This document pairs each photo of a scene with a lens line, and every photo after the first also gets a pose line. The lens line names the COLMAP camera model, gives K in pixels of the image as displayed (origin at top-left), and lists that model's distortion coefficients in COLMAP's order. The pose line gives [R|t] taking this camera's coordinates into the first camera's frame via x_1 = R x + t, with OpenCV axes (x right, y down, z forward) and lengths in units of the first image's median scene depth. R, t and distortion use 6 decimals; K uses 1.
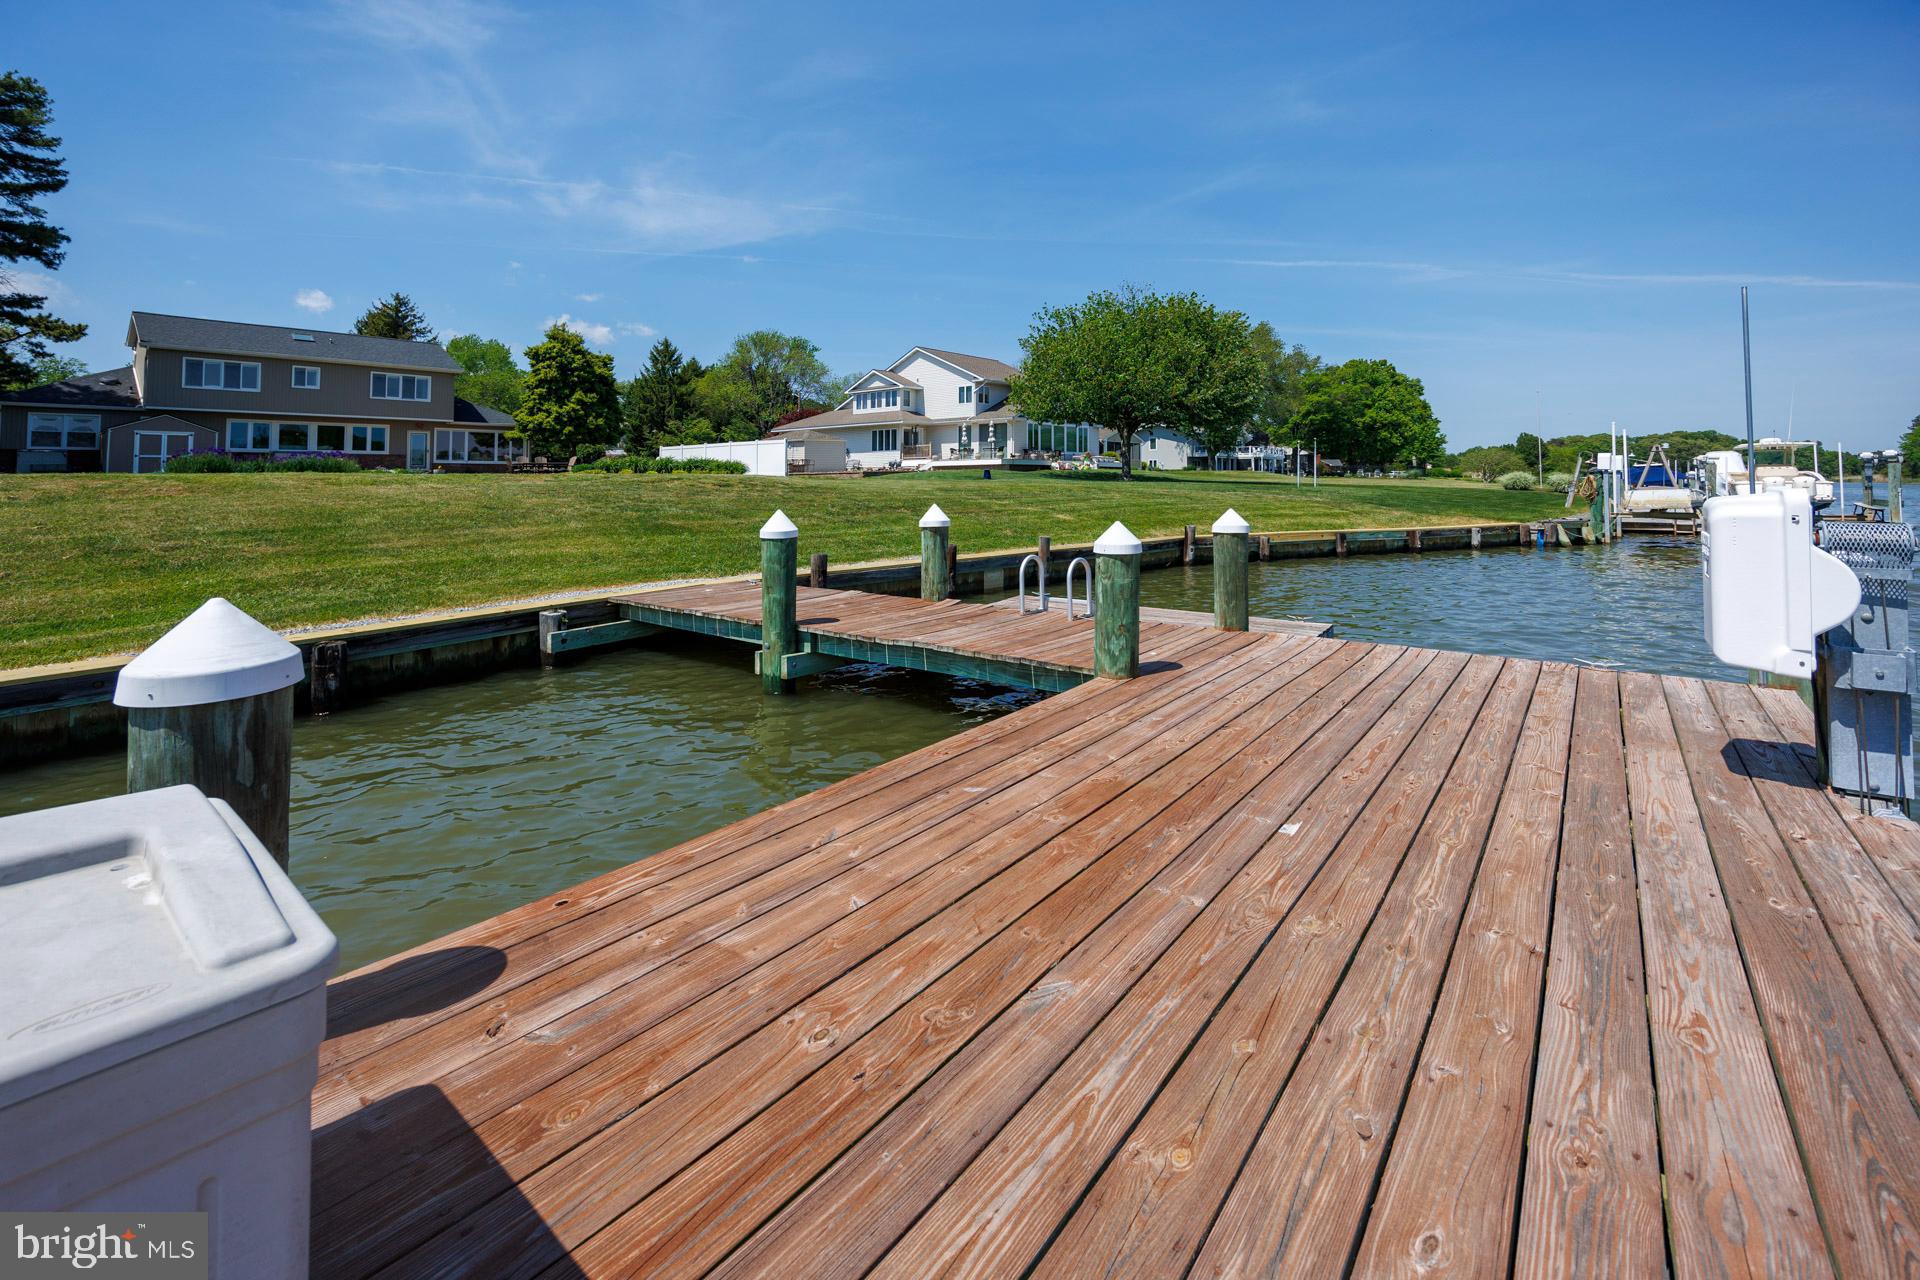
lens RADIAL K [[787.8, 0, 1000.5], [0, 787.8, 436.2], [0, 0, 1]] dist [-0.017916, 0.000584]
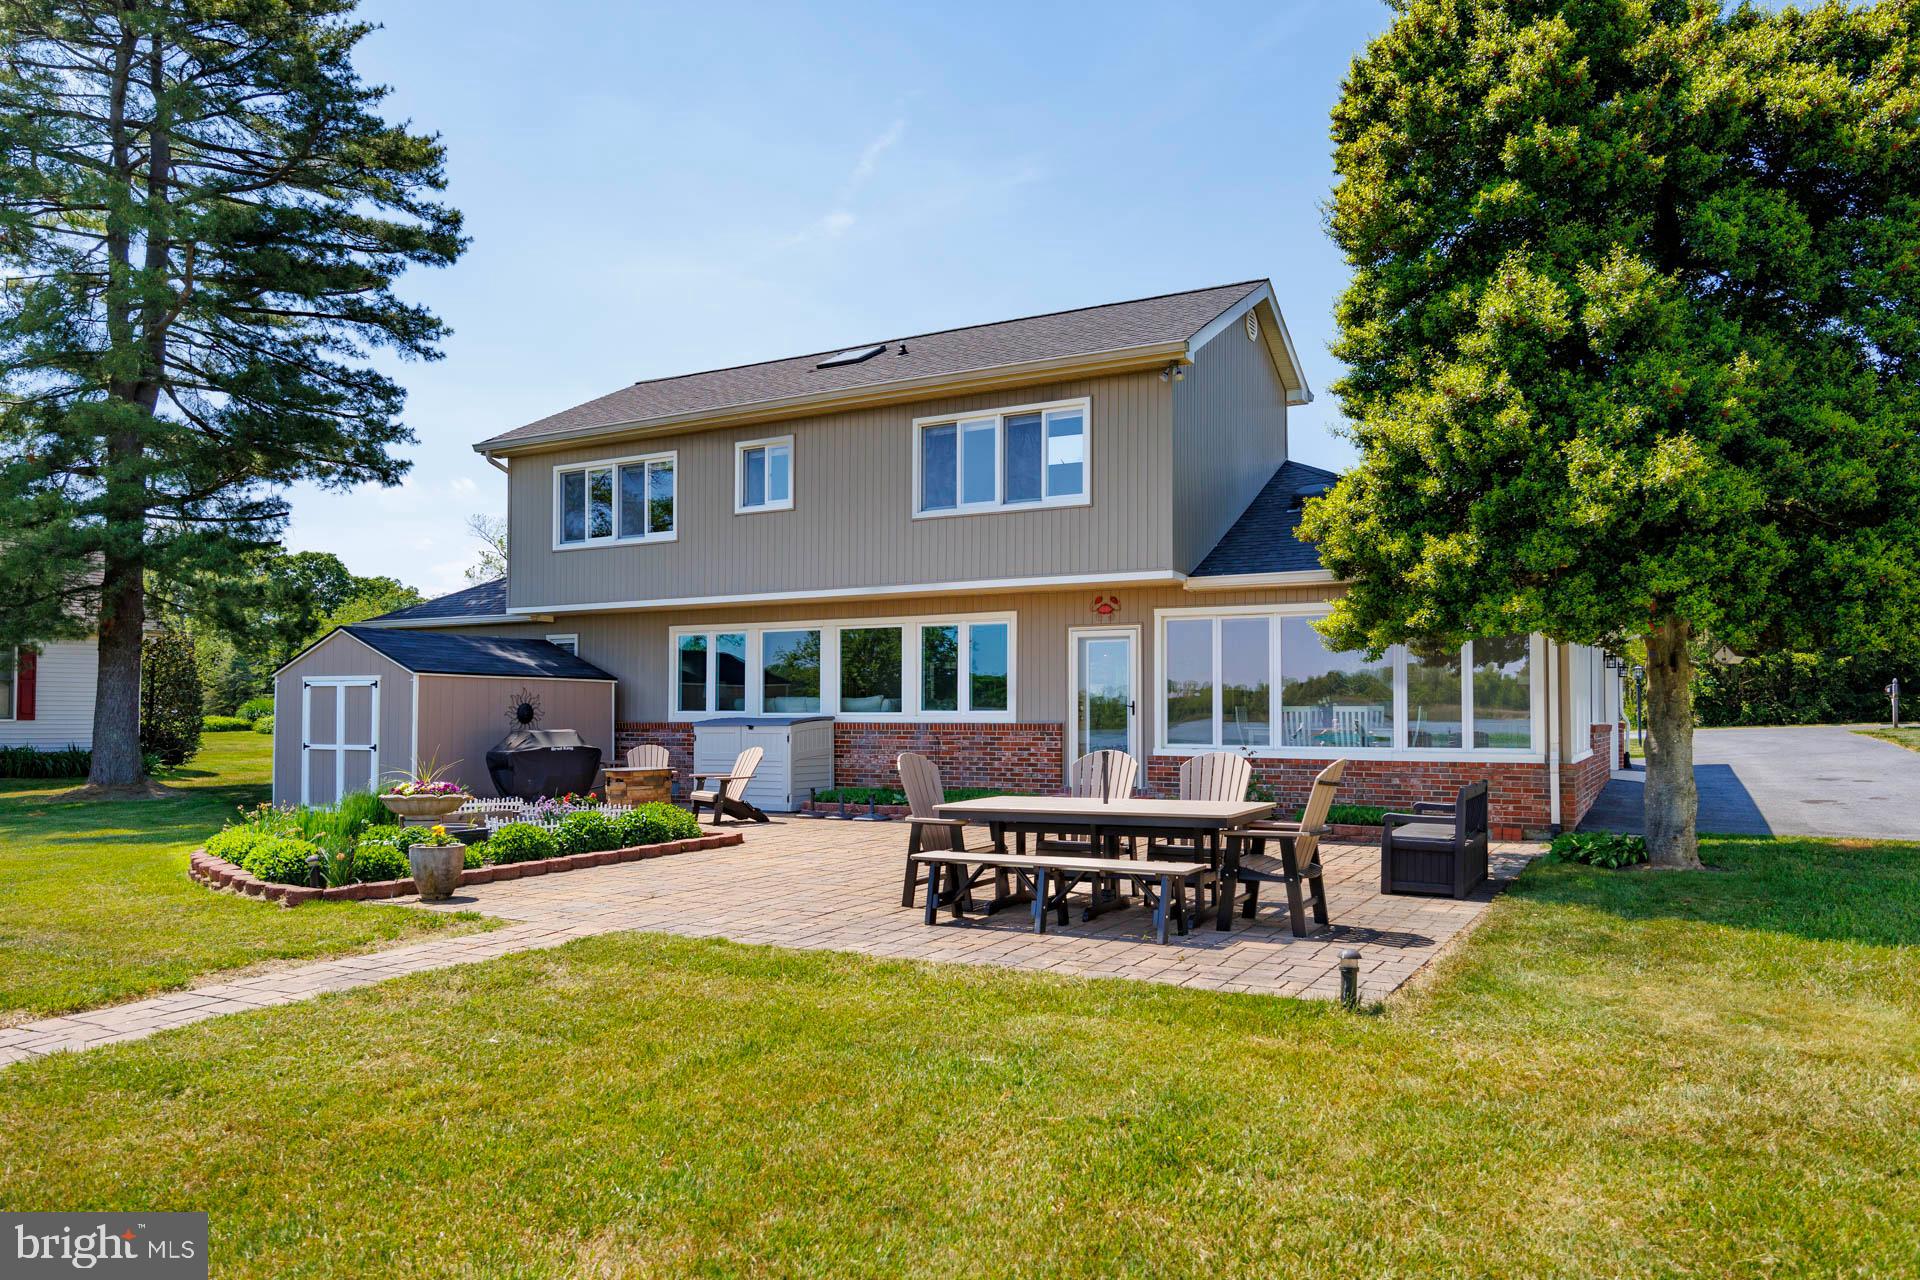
lens RADIAL K [[1294.5, 0, 1008.9], [0, 1294.5, 656.4], [0, 0, 1]] dist [-0.005047, -0.001383]
pose [[0.149230, -0.031486, -0.988301, -0.332906], [0.052190, 0.998351, -0.023926, 0.010487], [0.987424, -0.048009, 0.150628, 0.878734]]
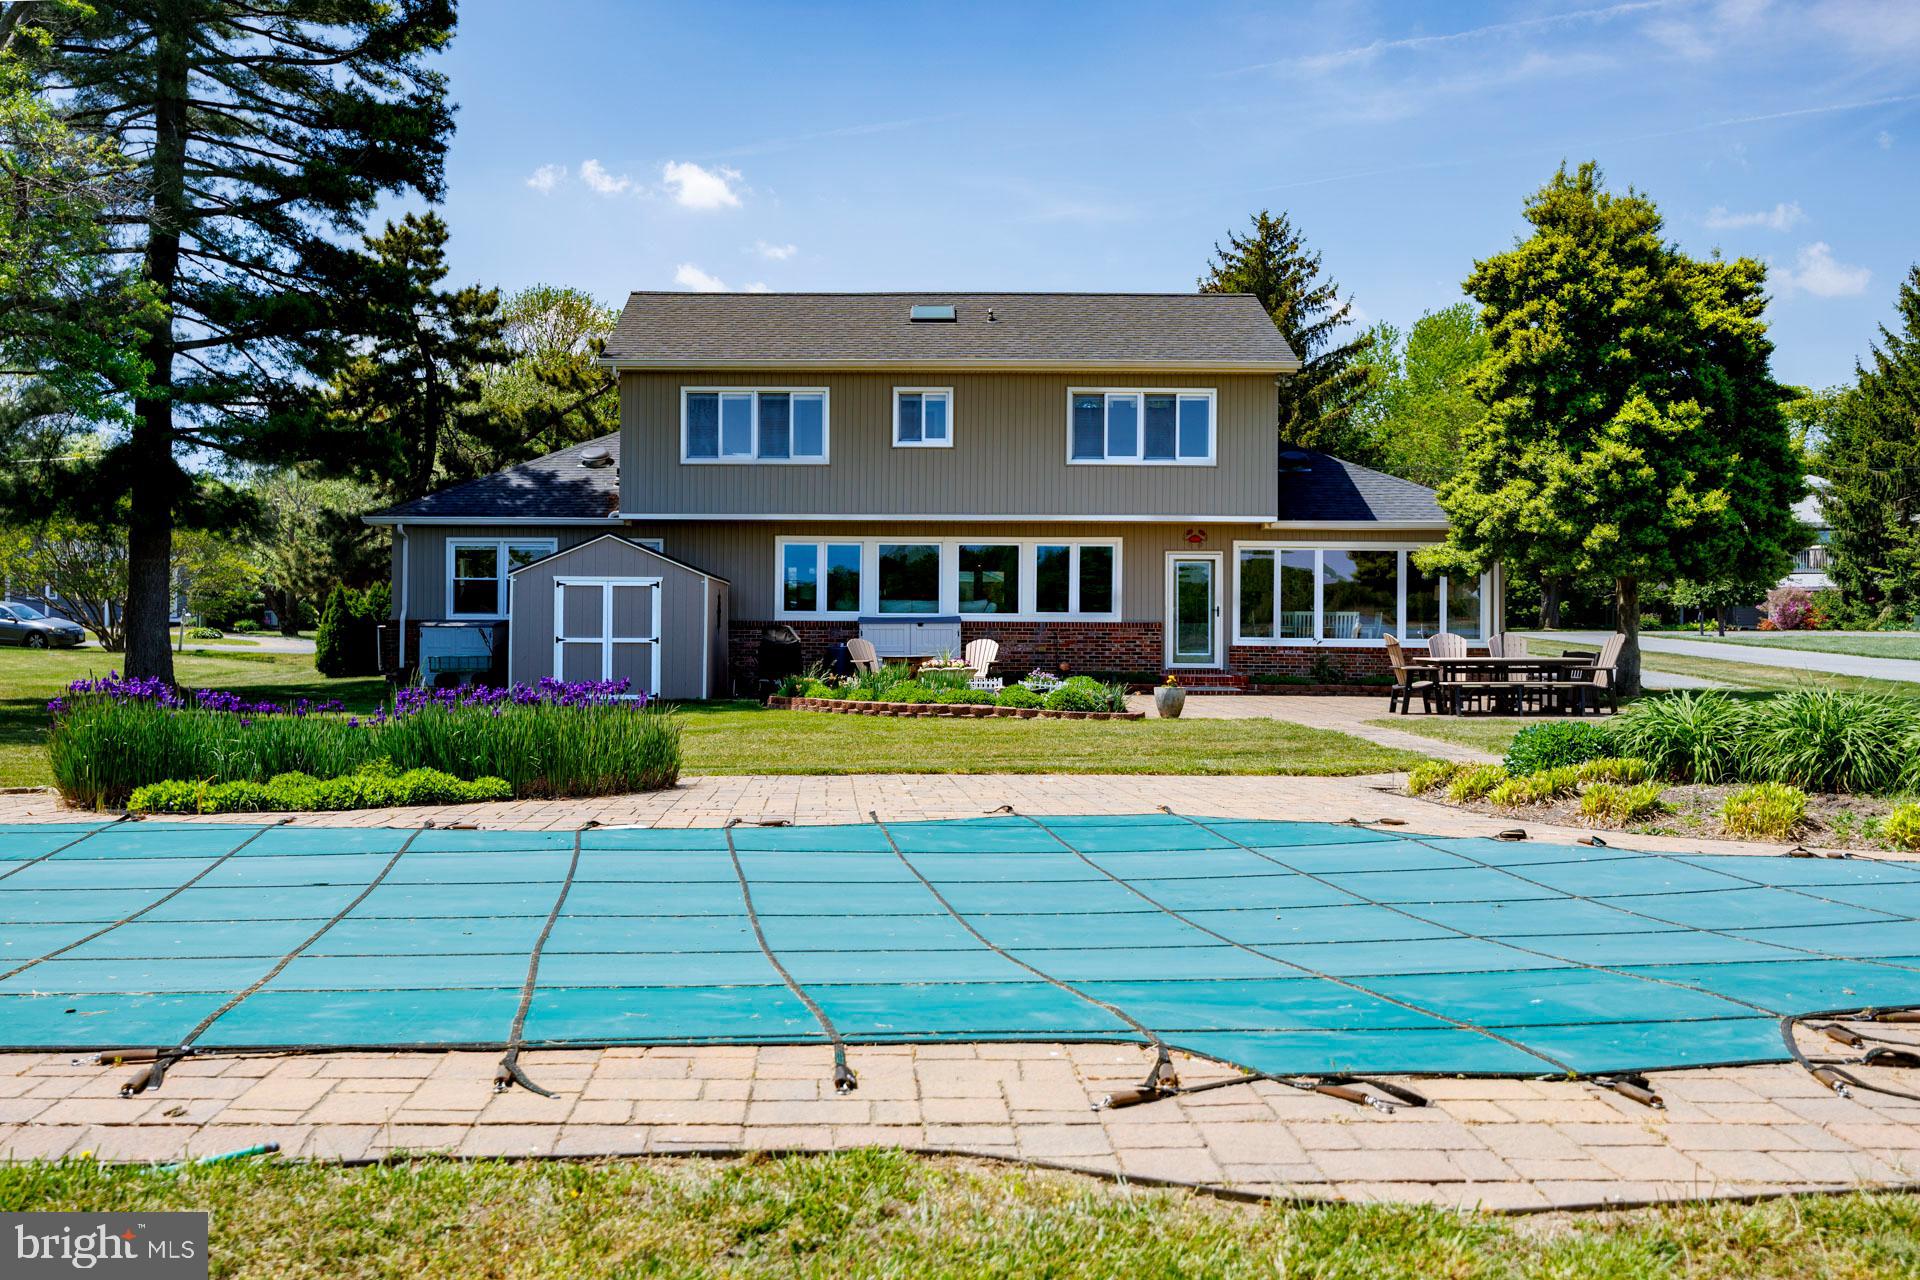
lens RADIAL K [[1889.8, 0, 900.4], [0, 1889.8, 625.3], [0, 0, 1]] dist [0.003978, 0.000000]
pose [[0.616163, 0.011101, -0.787540, -0.170084], [0.031490, 0.998754, 0.038716, -0.010529], [0.786989, -0.048655, 0.615046, 0.378874]]
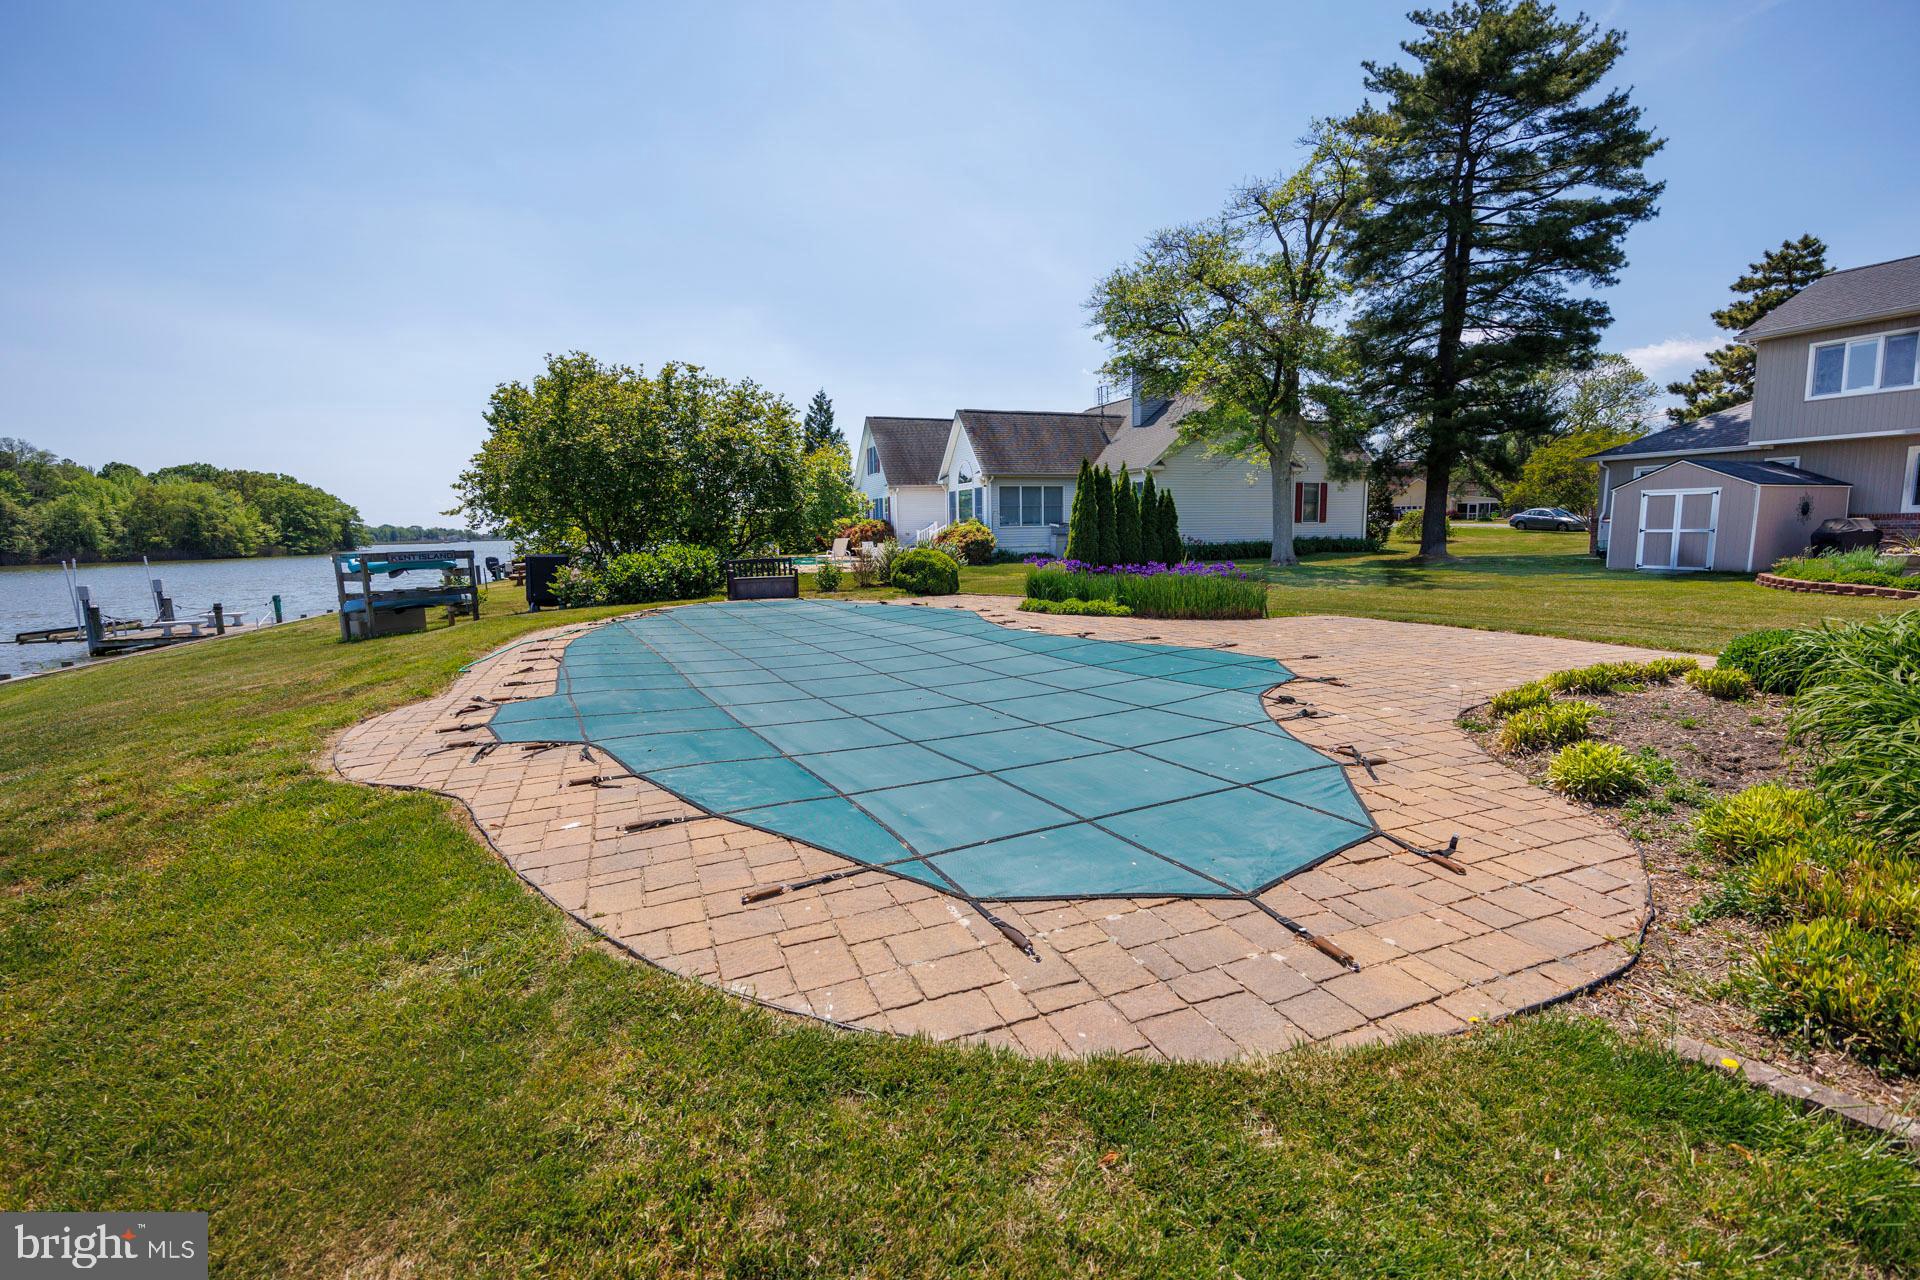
lens RADIAL K [[860.7, 0, 964.3], [0, 860.7, 632.0], [0, 0, 1]] dist [-0.003386, -0.000622]
pose [[-0.525403, 0.123519, -0.841840, -0.157787], [0.071840, 0.992314, 0.100761, -0.002462], [0.847815, -0.007537, -0.530239, 0.638821]]
